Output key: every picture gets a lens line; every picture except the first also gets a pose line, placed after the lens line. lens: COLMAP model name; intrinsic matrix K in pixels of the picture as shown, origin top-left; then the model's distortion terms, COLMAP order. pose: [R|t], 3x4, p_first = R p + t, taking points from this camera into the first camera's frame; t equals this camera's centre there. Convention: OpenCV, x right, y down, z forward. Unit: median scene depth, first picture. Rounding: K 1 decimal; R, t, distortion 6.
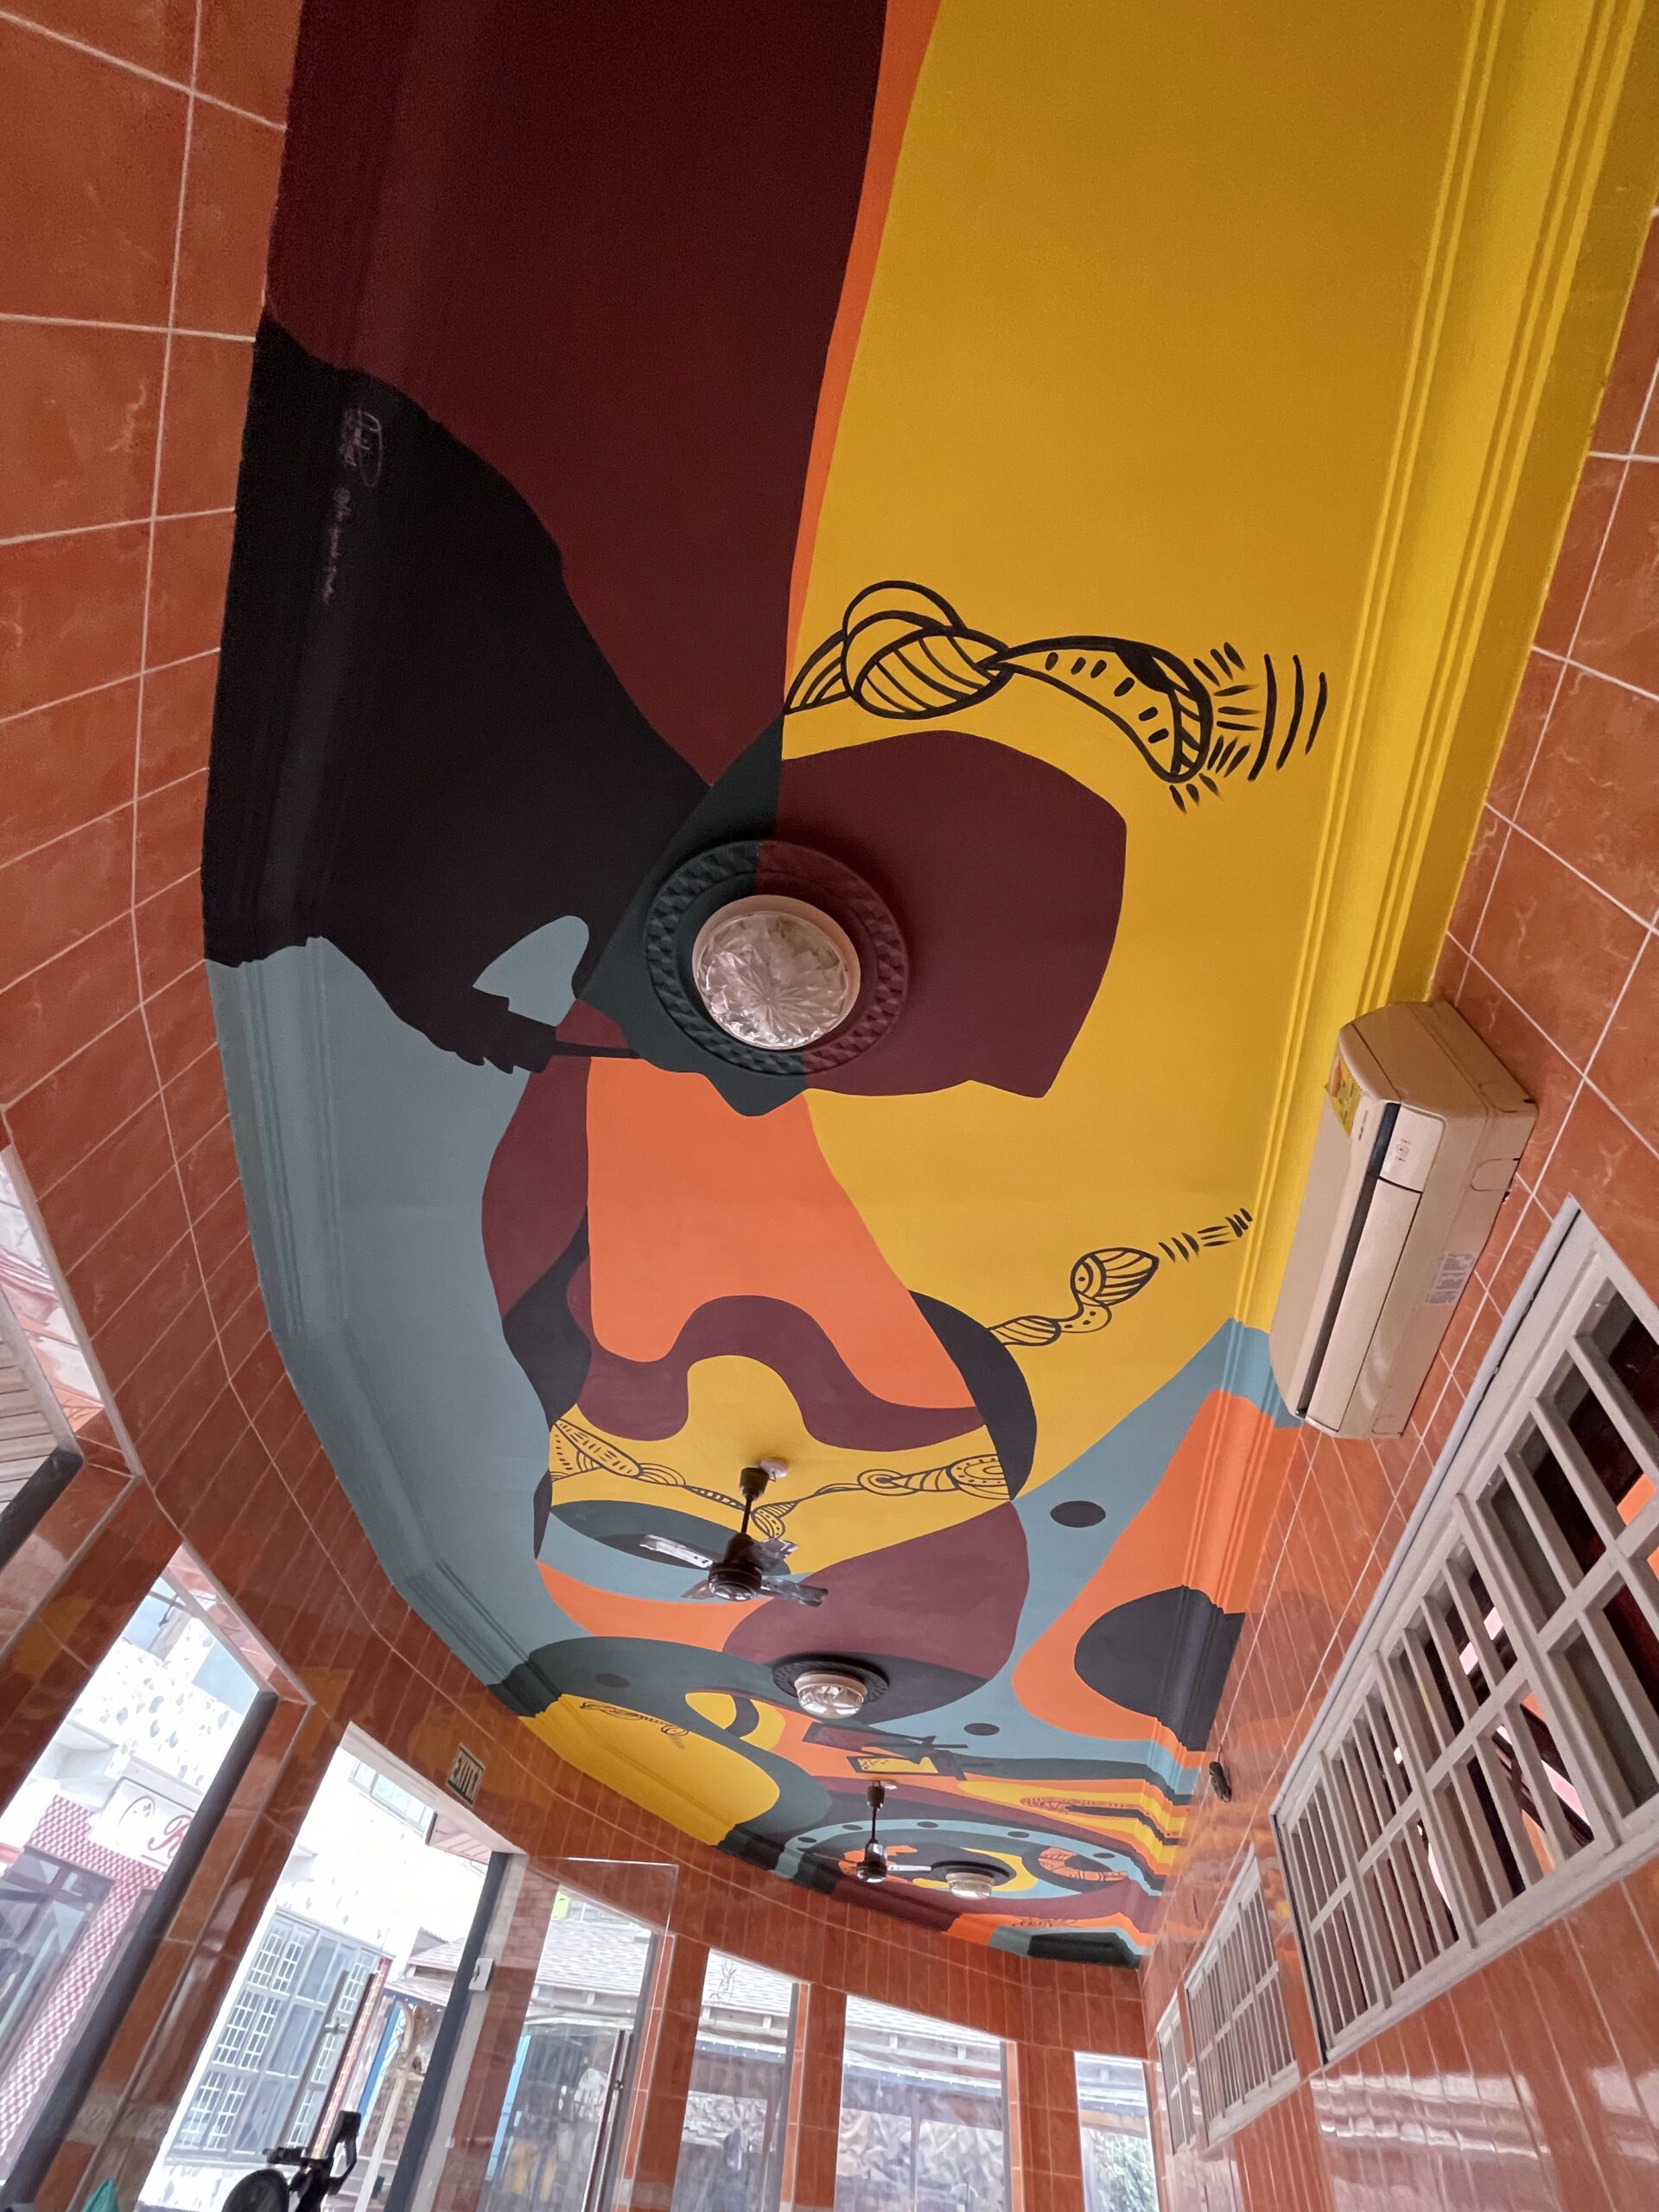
lens RADIAL K [[898.0, 0, 834.8], [0, 898.0, 1131.4], [0, 0, 1]] dist [0.000883, 0.002746]
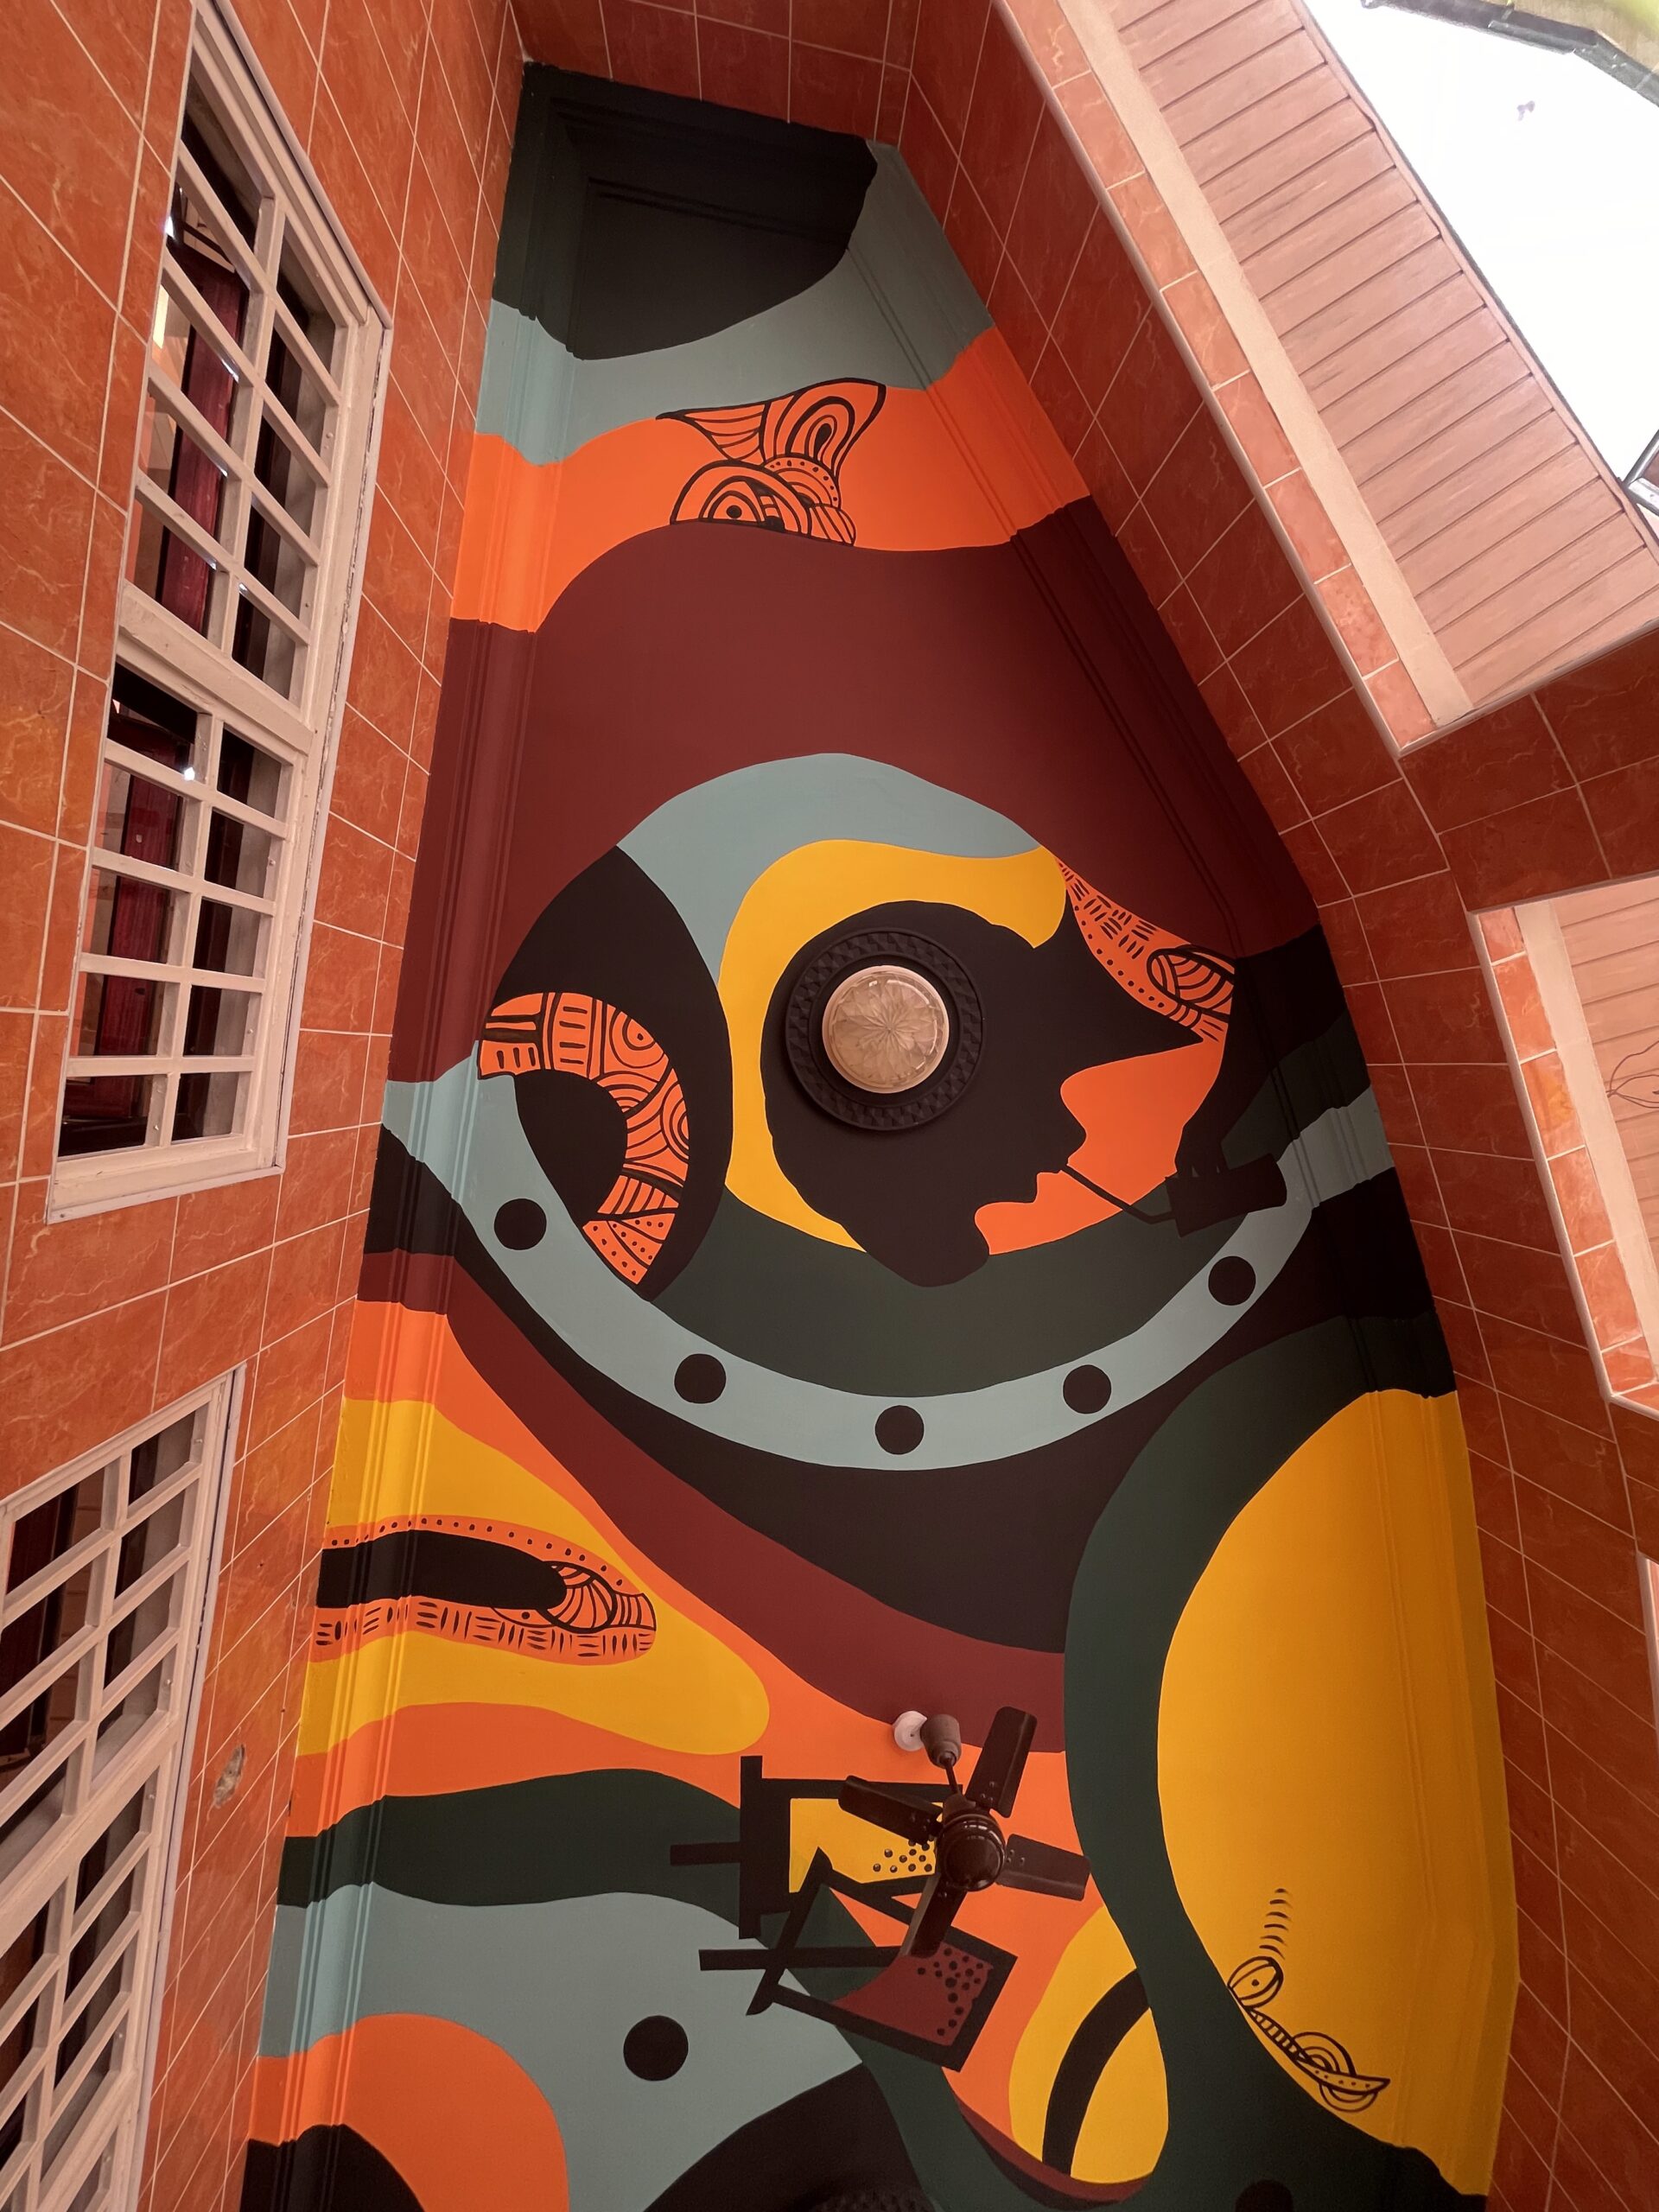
lens RADIAL K [[894.6, 0, 828.7], [0, 894.6, 1094.2], [0, 0, 1]] dist [-0.003943, 0.000626]
pose [[-0.956329, -0.291303, 0.024035, 0.233220], [0.205843, -0.729580, -0.652183, 1.564648], [0.207519, -0.618753, 0.757681, 1.027069]]
